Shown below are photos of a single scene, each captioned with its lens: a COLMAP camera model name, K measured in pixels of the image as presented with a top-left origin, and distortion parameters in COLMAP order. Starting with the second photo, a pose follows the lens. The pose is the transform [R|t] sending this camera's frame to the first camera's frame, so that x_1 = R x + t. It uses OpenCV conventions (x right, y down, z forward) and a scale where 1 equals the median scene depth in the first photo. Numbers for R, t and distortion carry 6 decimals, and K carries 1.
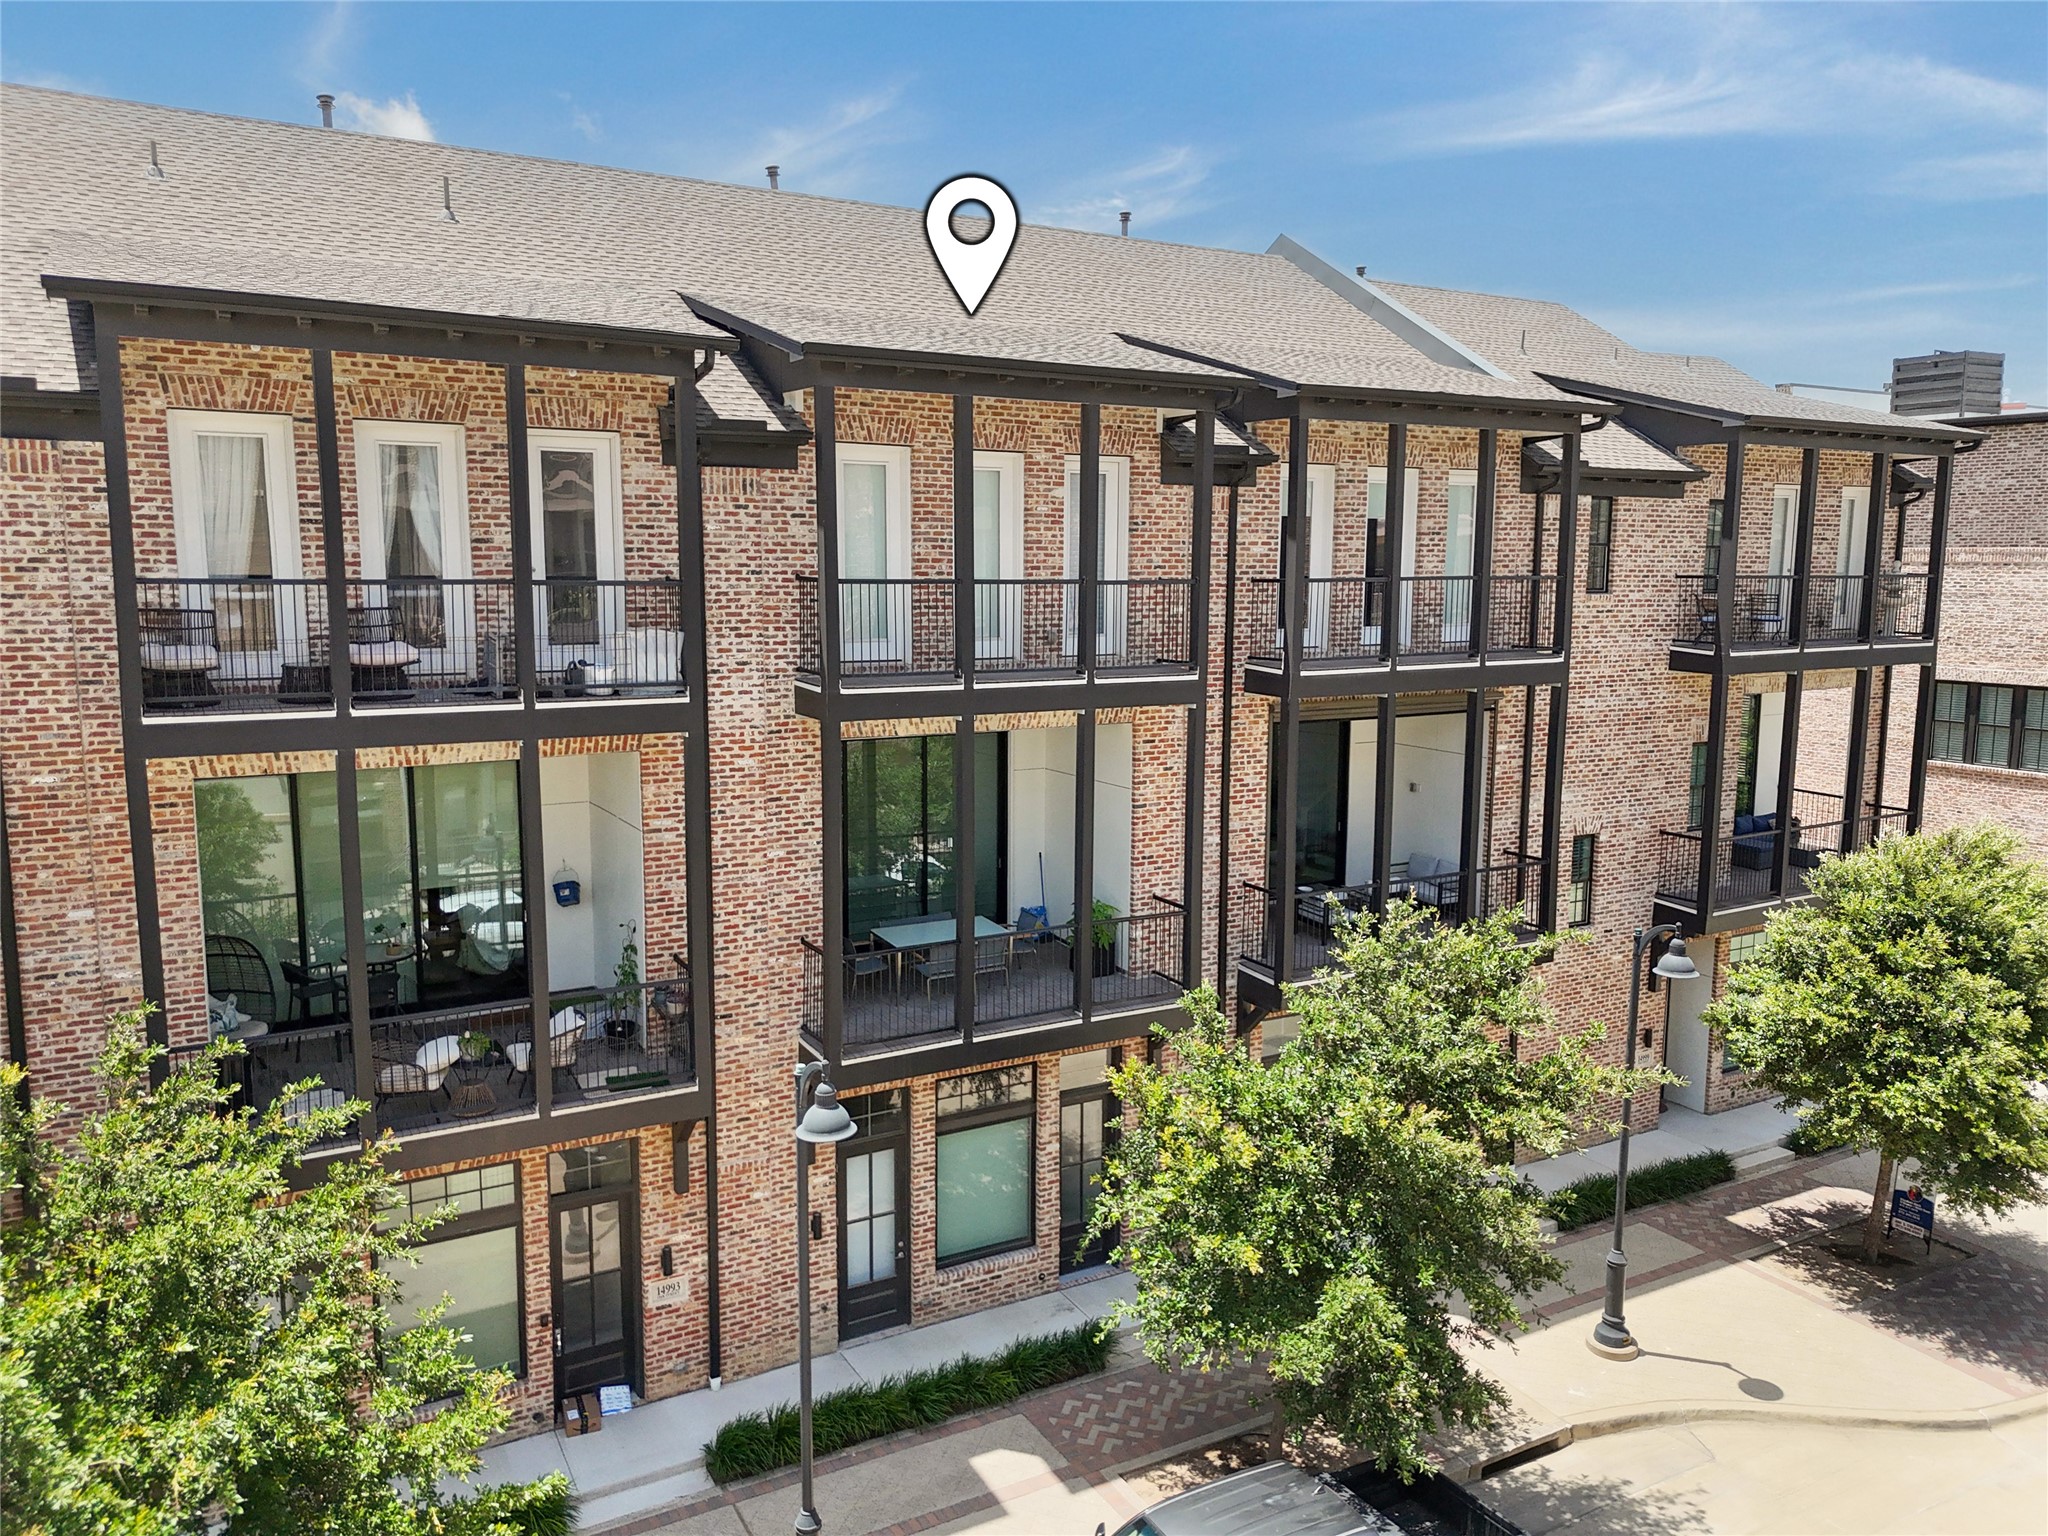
lens RADIAL K [[1520.0, 0, 1021.7], [0, 1520.0, 770.4], [0, 0, 1]] dist [0.026905, -0.021731]
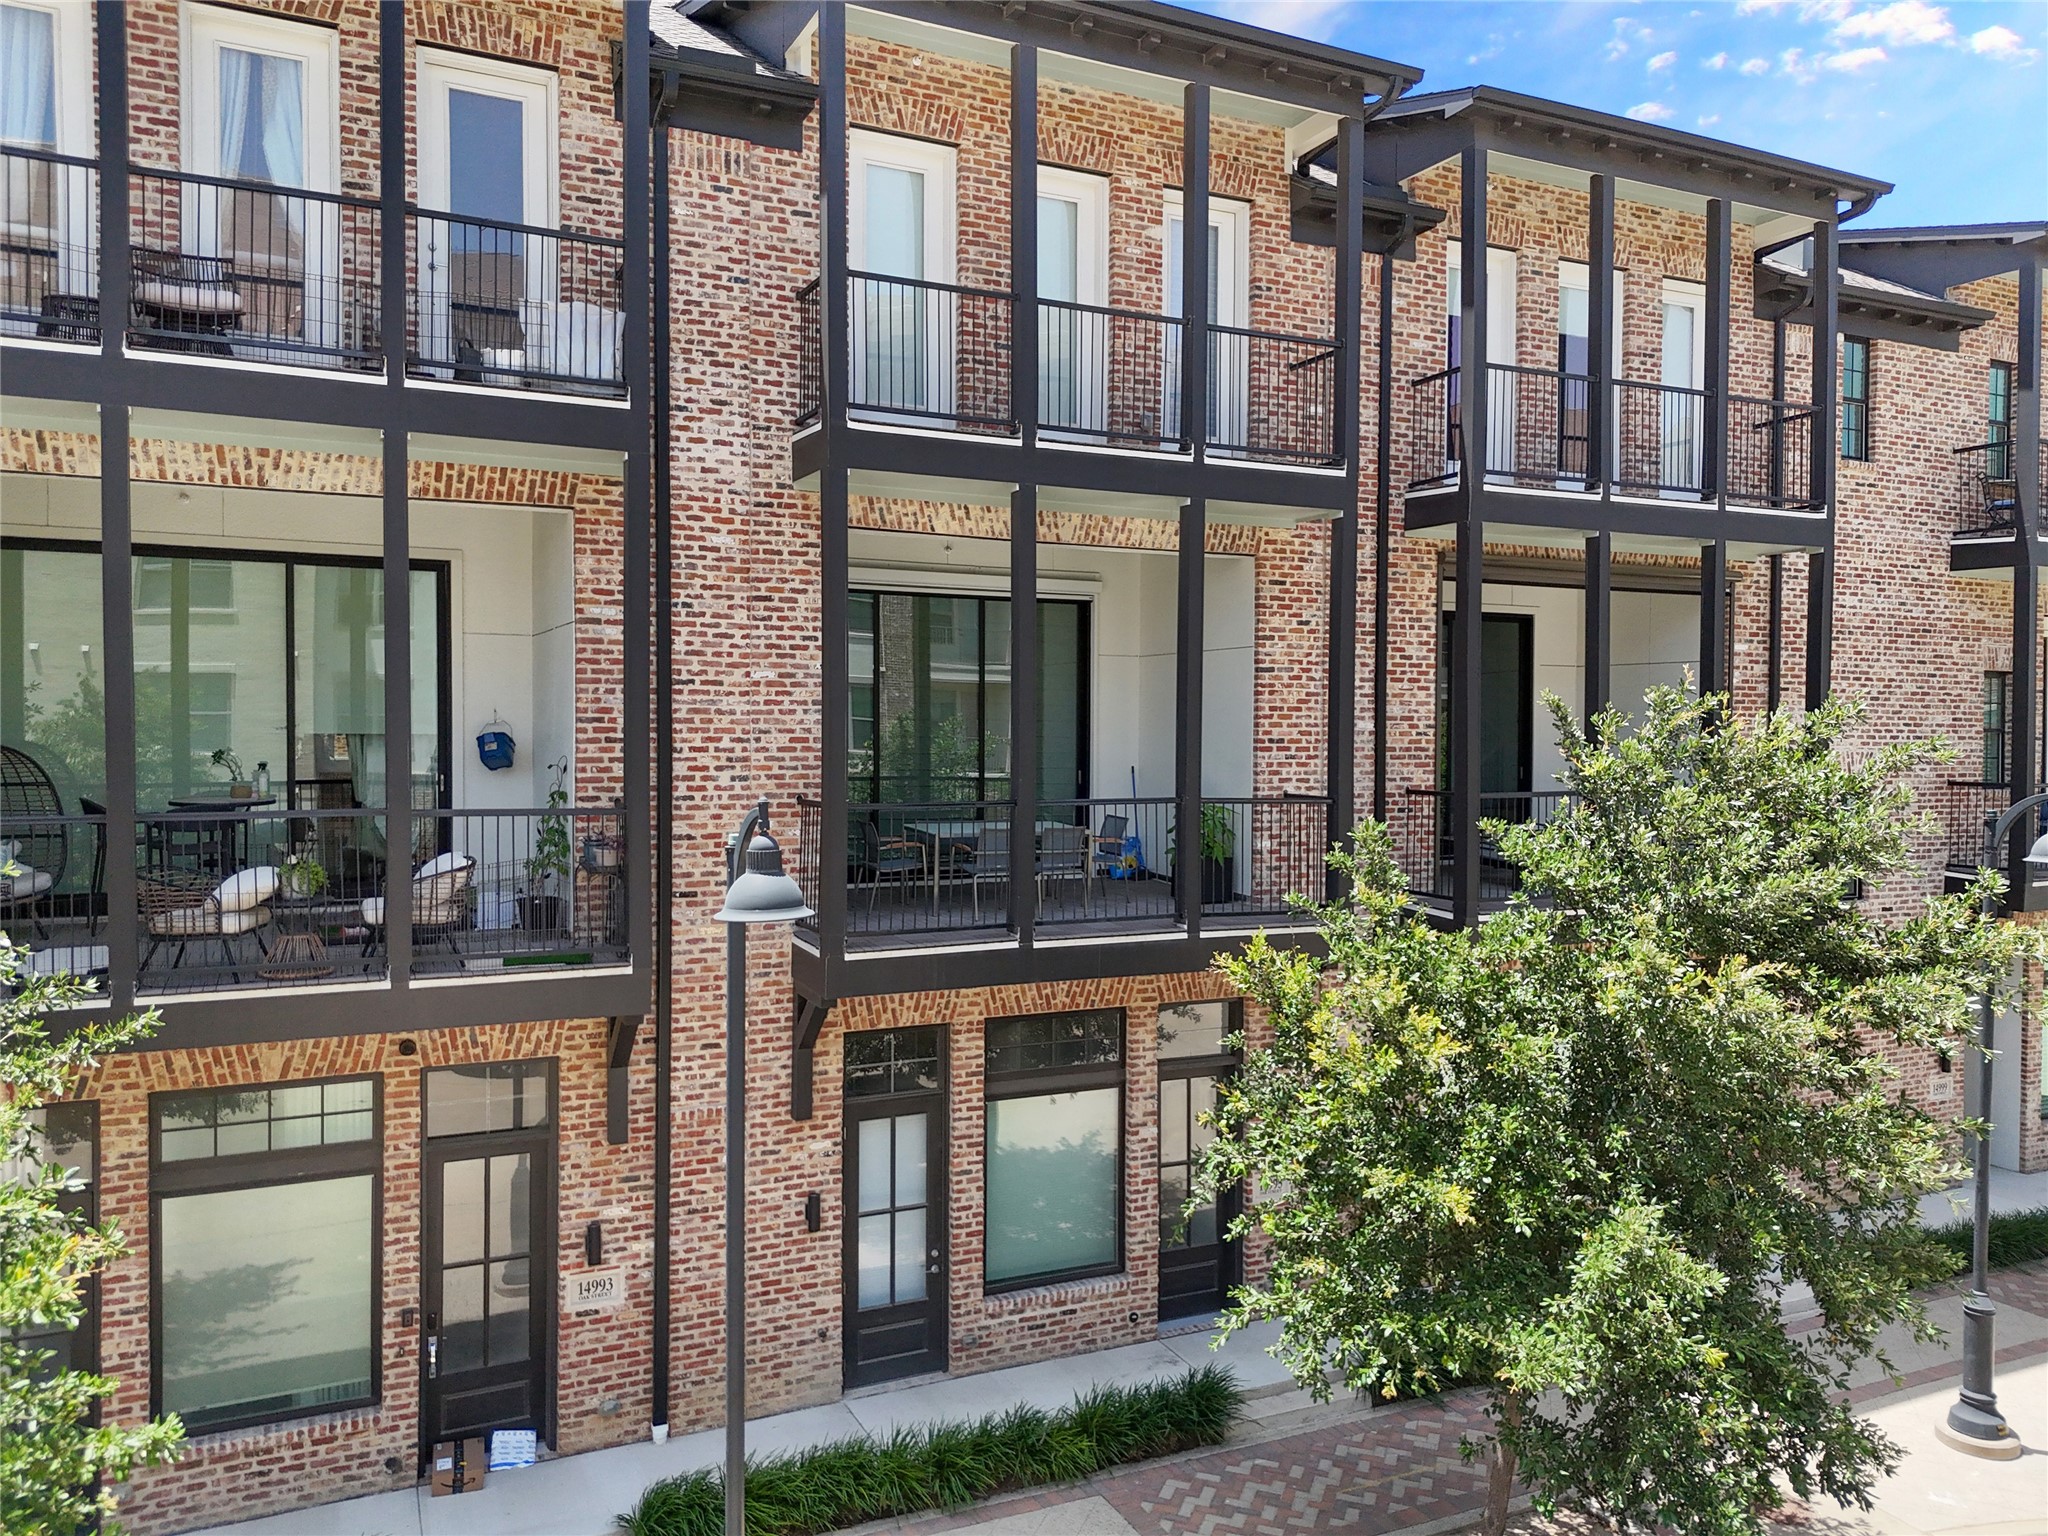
lens RADIAL K [[1520.0, 0, 1020.8], [0, 1520.0, 772.5], [0, 0, 1]] dist [0.026905, -0.021731]
pose [[0.997309, 0.001116, -0.073303, 0.014105], [-0.009432, 0.993528, -0.113198, 0.180875], [0.072702, 0.113584, 0.990865, 0.290418]]
